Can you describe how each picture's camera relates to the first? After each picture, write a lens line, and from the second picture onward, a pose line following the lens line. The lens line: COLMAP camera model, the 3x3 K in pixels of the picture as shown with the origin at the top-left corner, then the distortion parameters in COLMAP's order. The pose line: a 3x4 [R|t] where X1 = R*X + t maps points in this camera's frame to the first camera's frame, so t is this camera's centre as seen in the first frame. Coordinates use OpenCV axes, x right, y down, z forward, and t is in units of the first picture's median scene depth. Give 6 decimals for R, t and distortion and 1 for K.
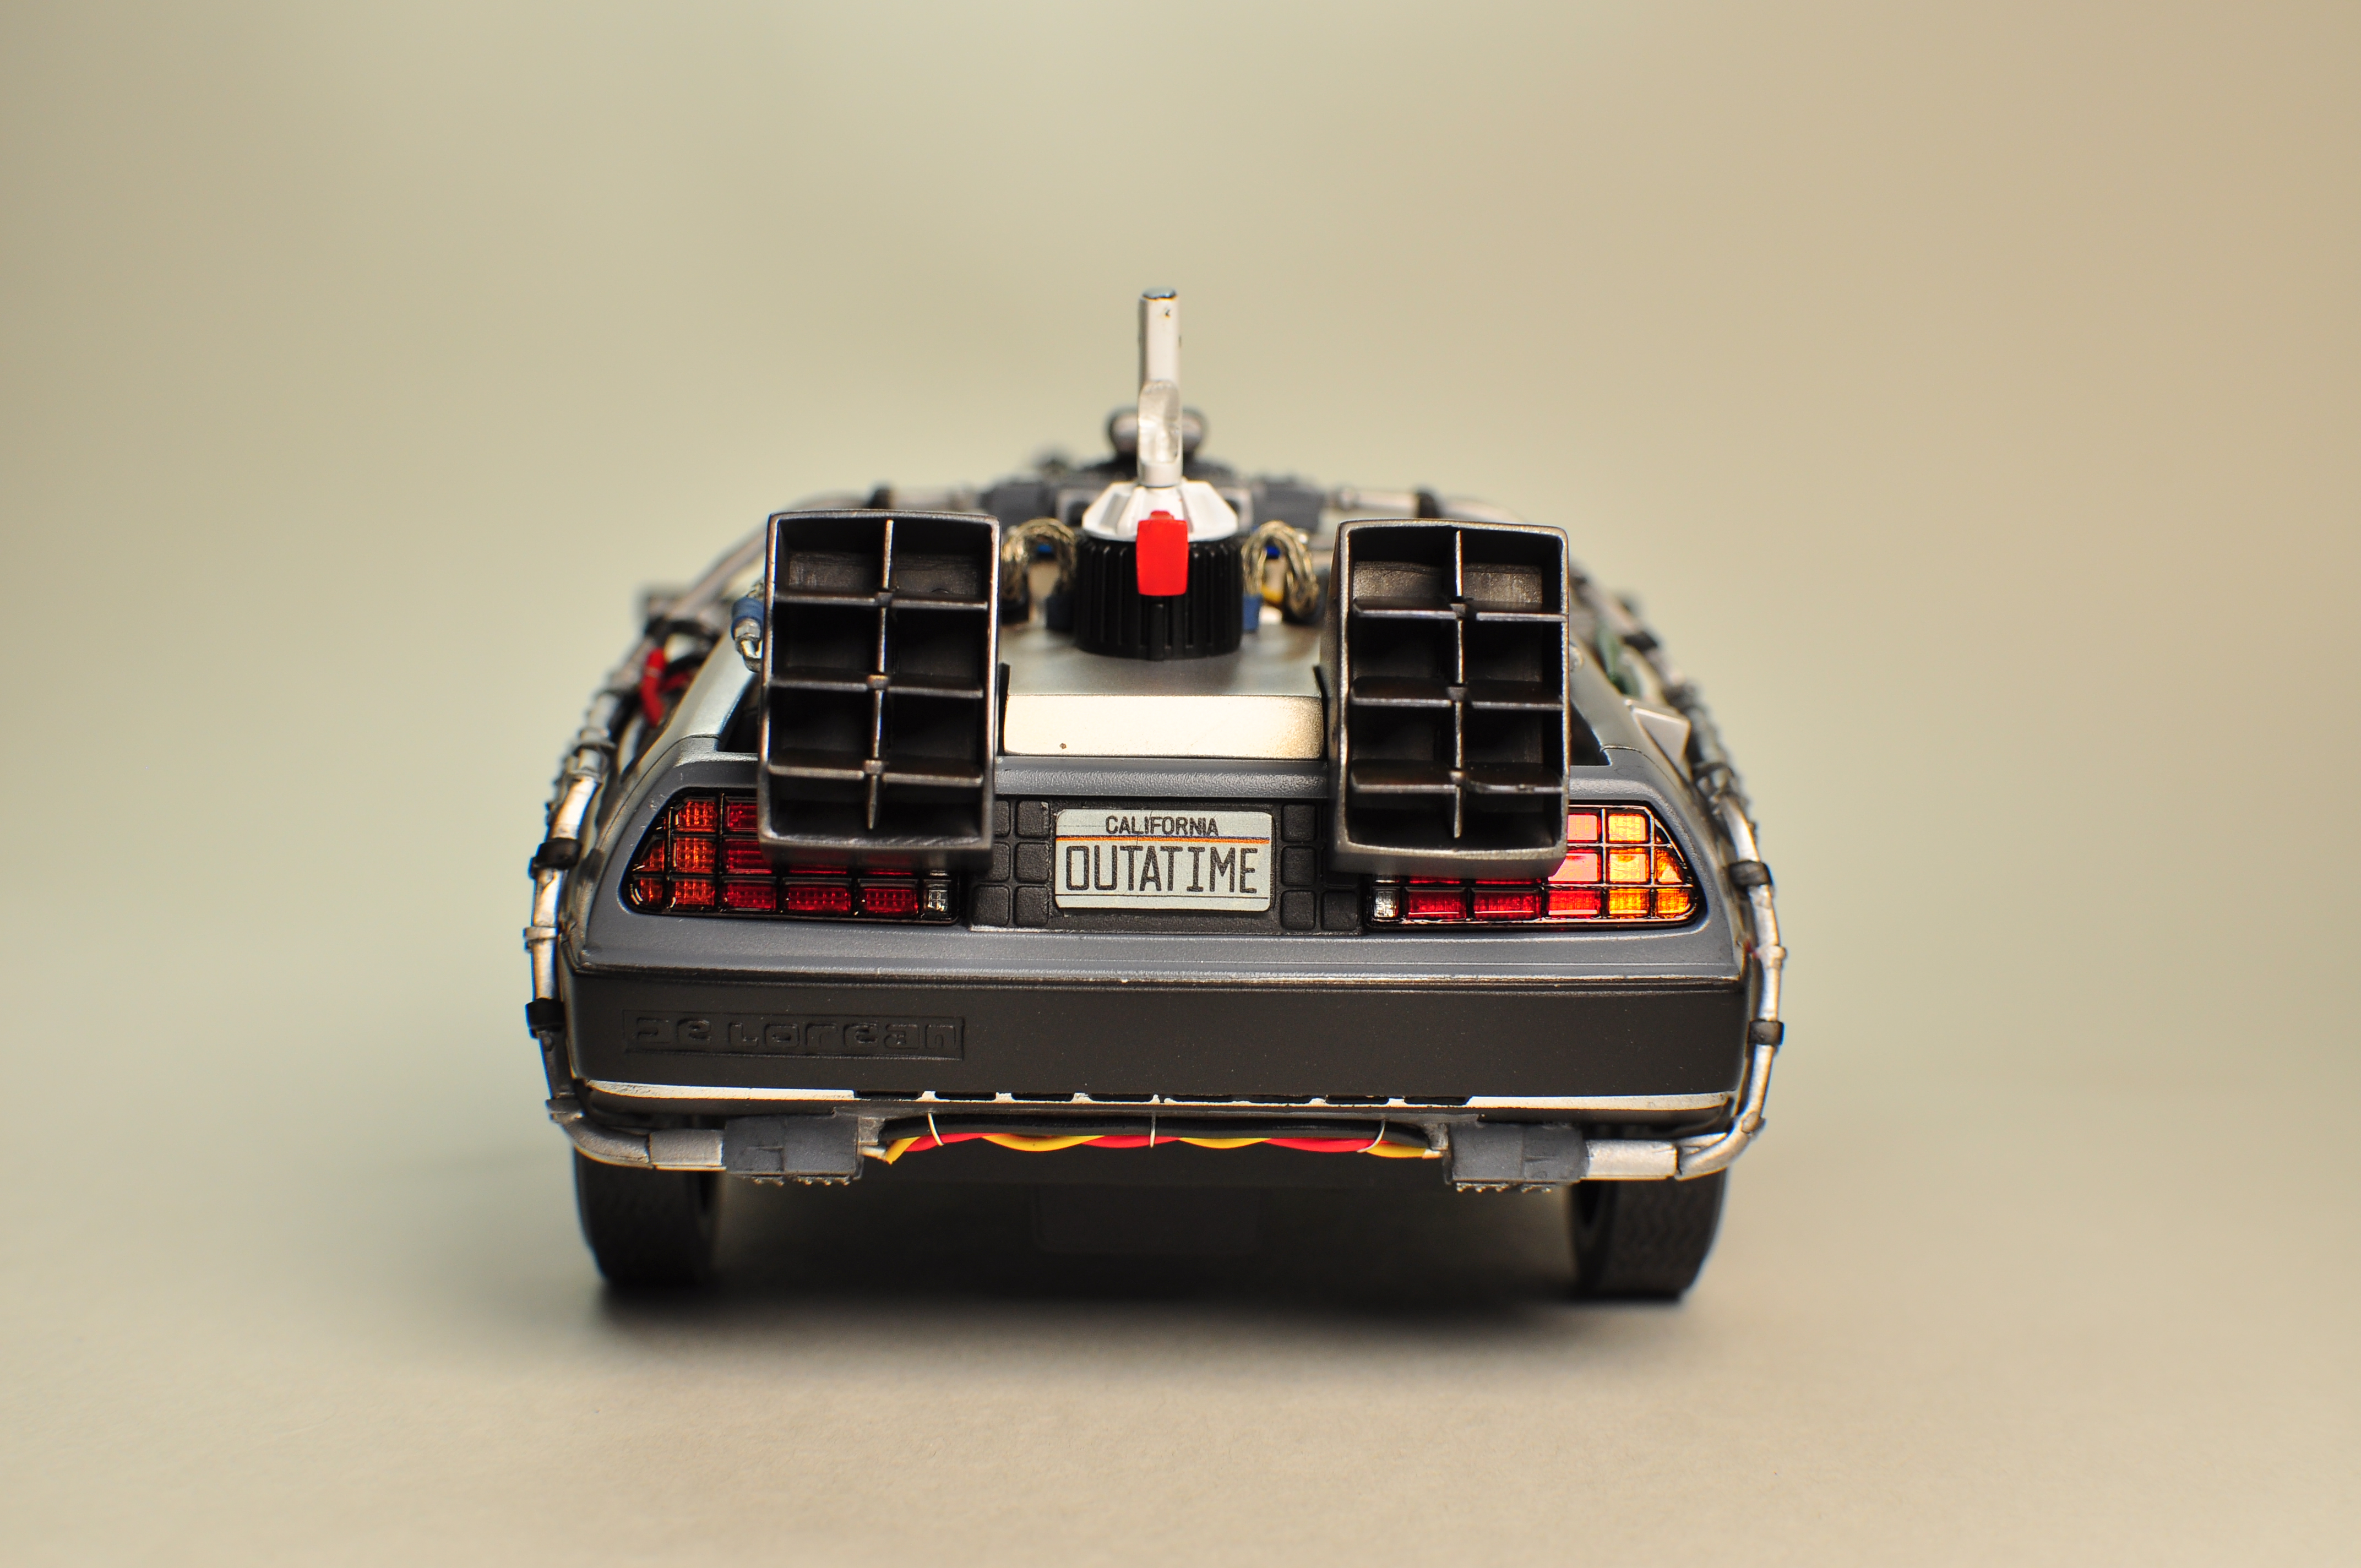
lens RADIAL K [[3657.5, 0, 1181.1], [0, 3657.5, 783.5], [0, 0, 1]] dist [-0.216366, 0.000000]
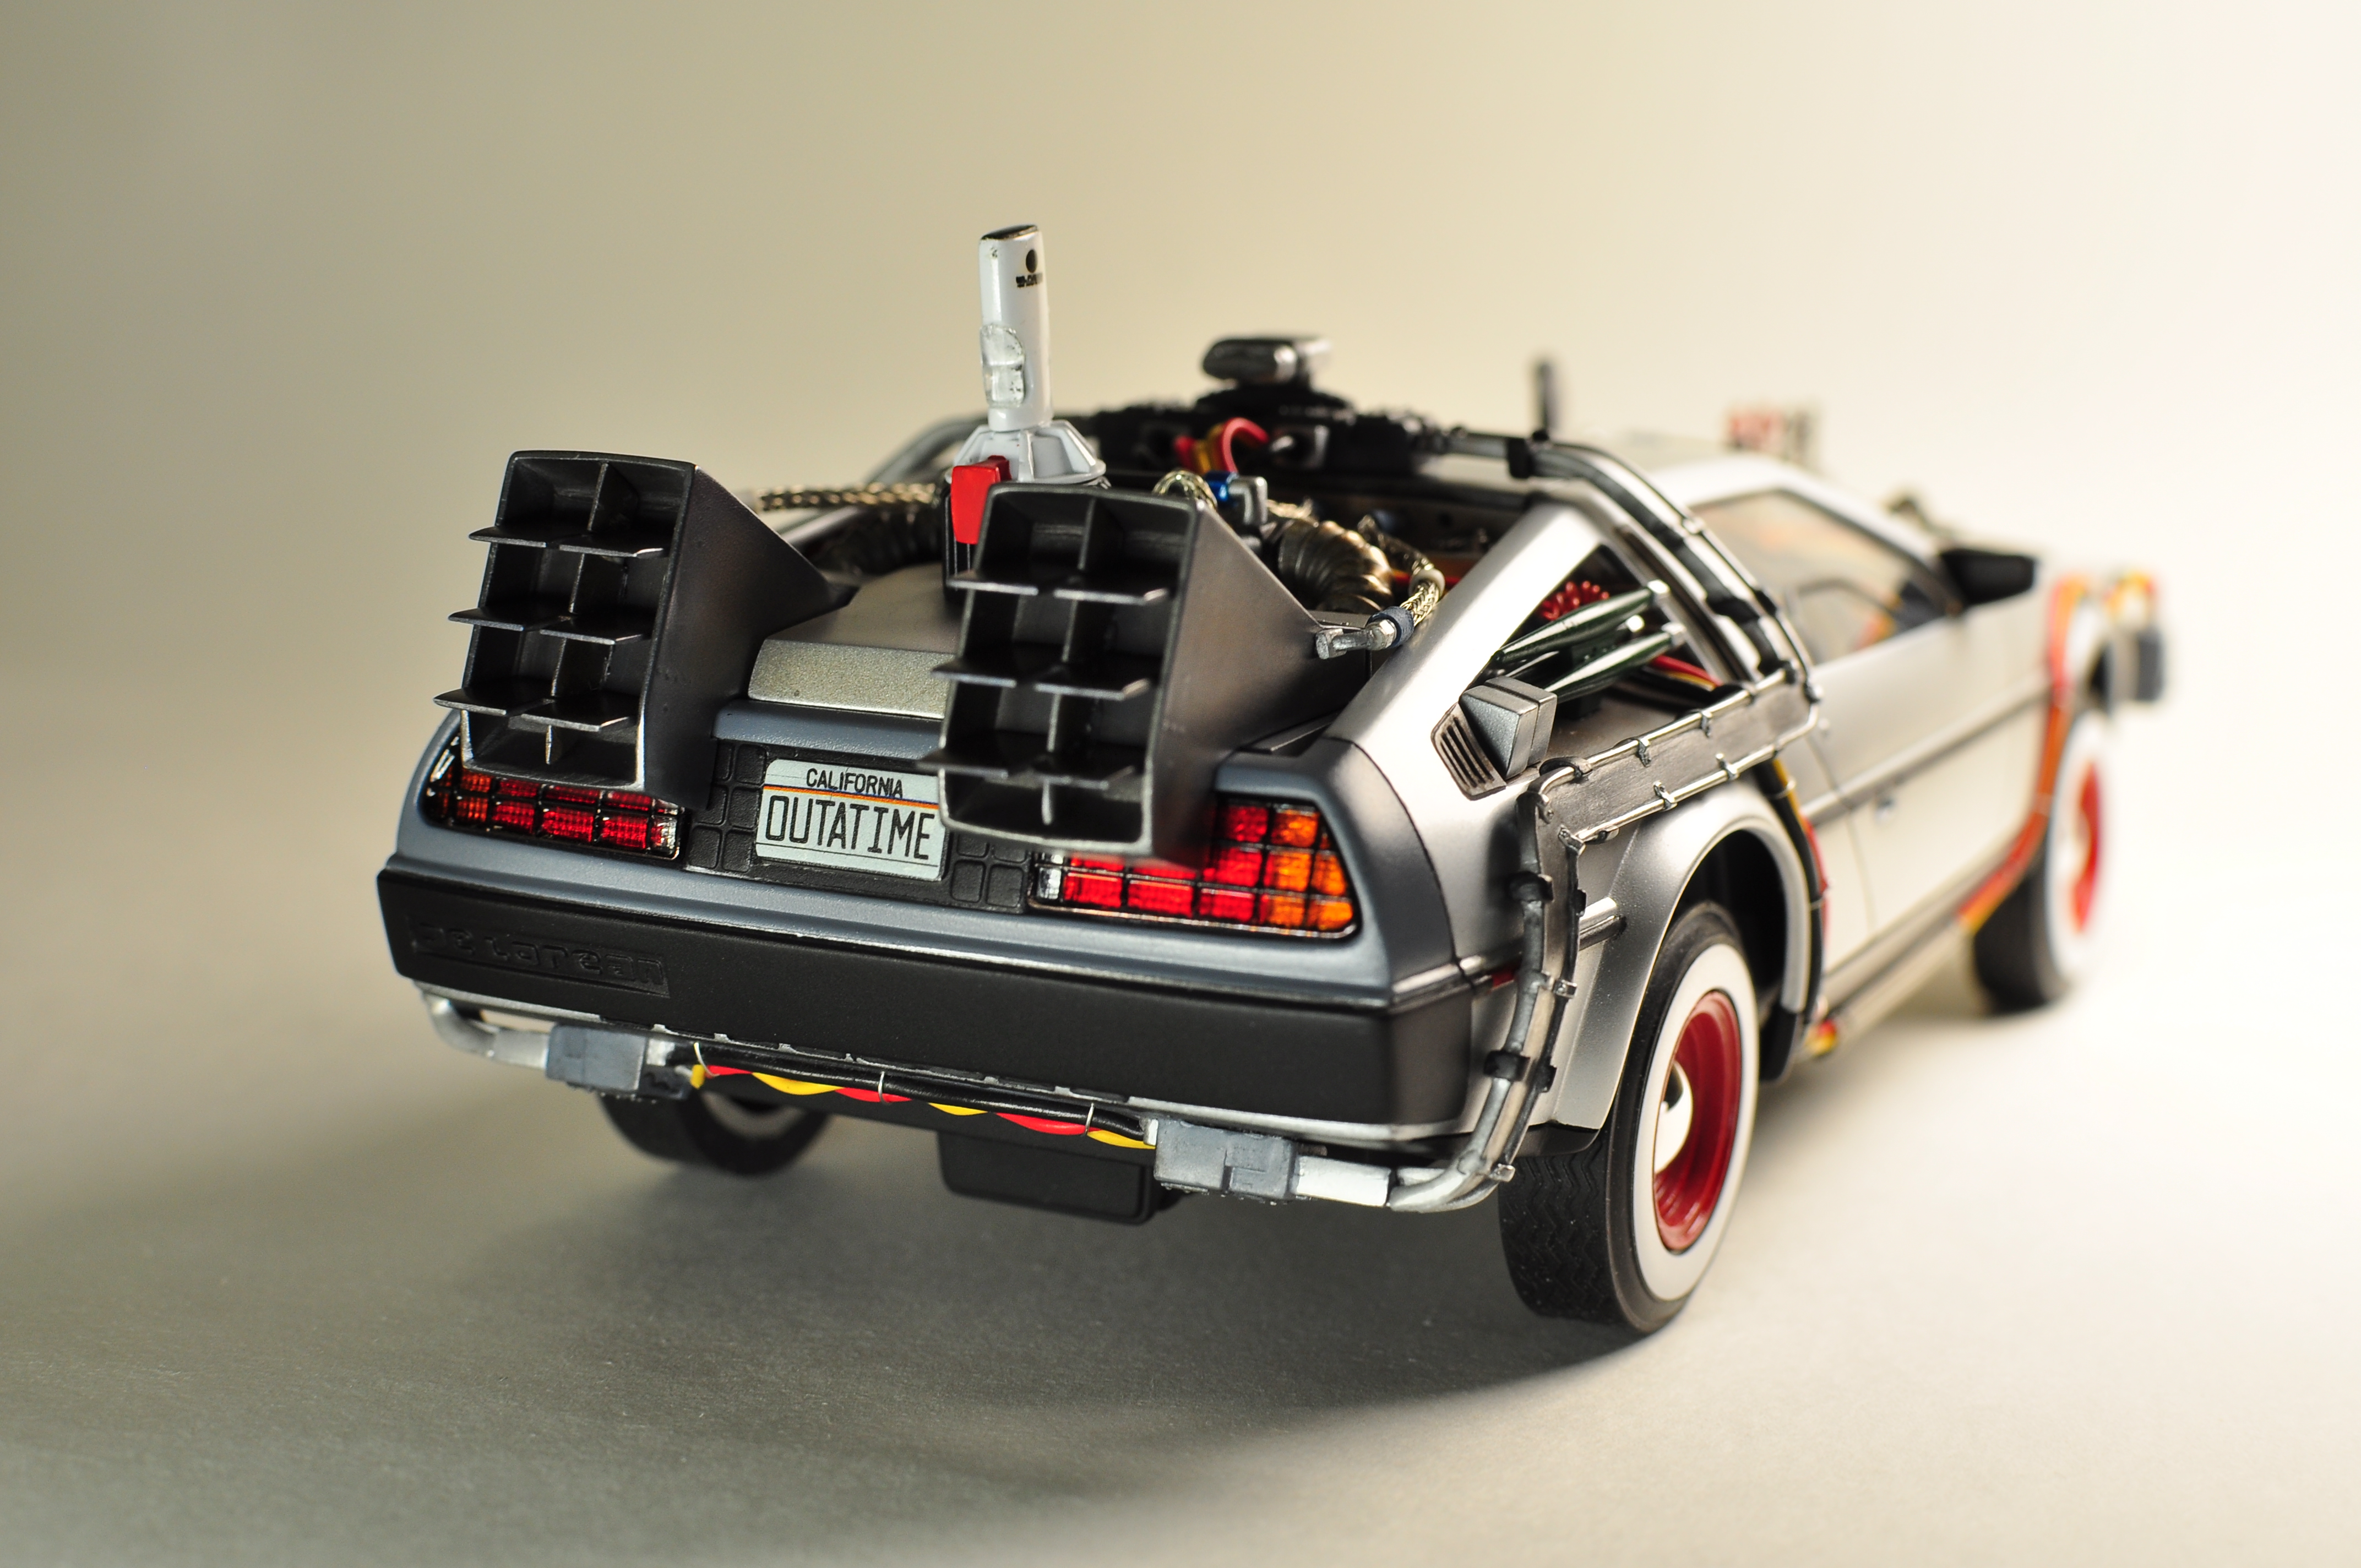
lens RADIAL K [[3657.5, 0, 1188.4], [0, 3657.5, 796.8], [0, 0, 1]] dist [-0.216366, 0.000000]
pose [[0.865538, 0.085102, -0.493560, 0.557375], [-0.054006, 0.995571, 0.076952, -0.065085], [0.497923, -0.039950, 0.866301, 0.195091]]
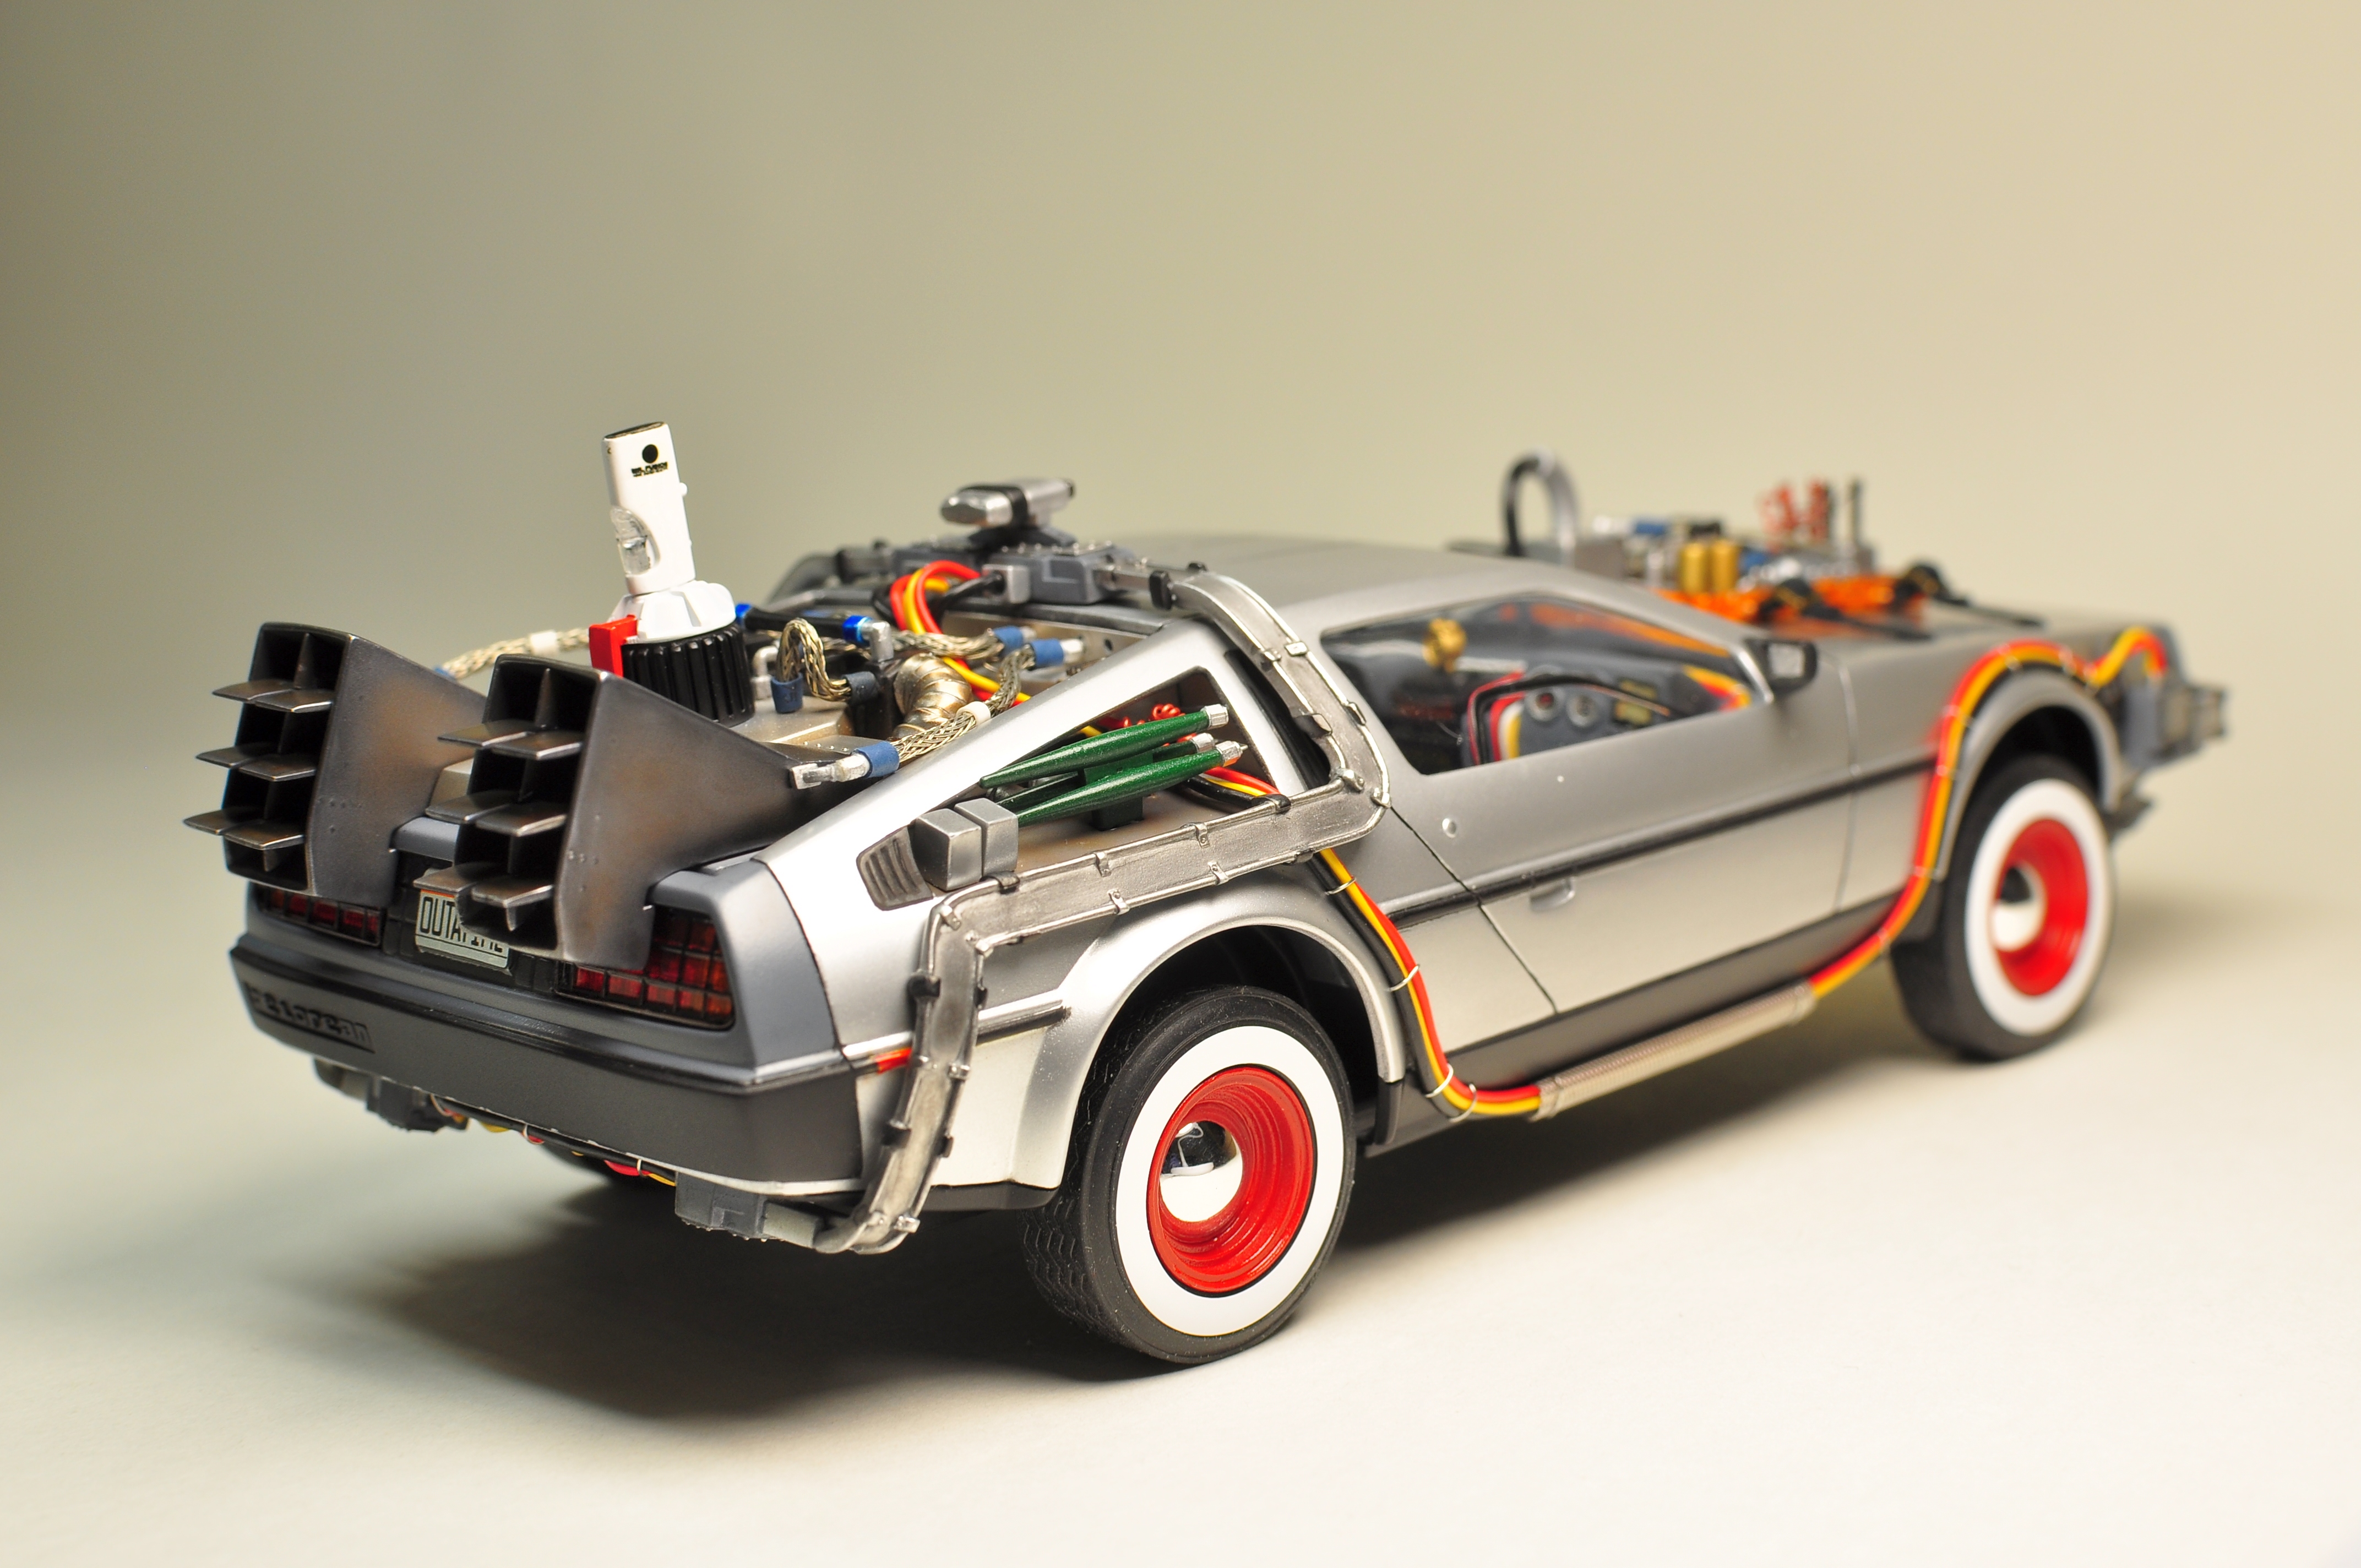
lens RADIAL K [[3657.5, 0, 1194.6], [0, 3657.5, 779.9], [0, 0, 1]] dist [-0.216366, 0.000000]
pose [[0.650388, 0.087372, -0.754560, 1.068880], [-0.019476, 0.994954, 0.098421, -0.149293], [0.759352, -0.049316, 0.648808, 0.398724]]
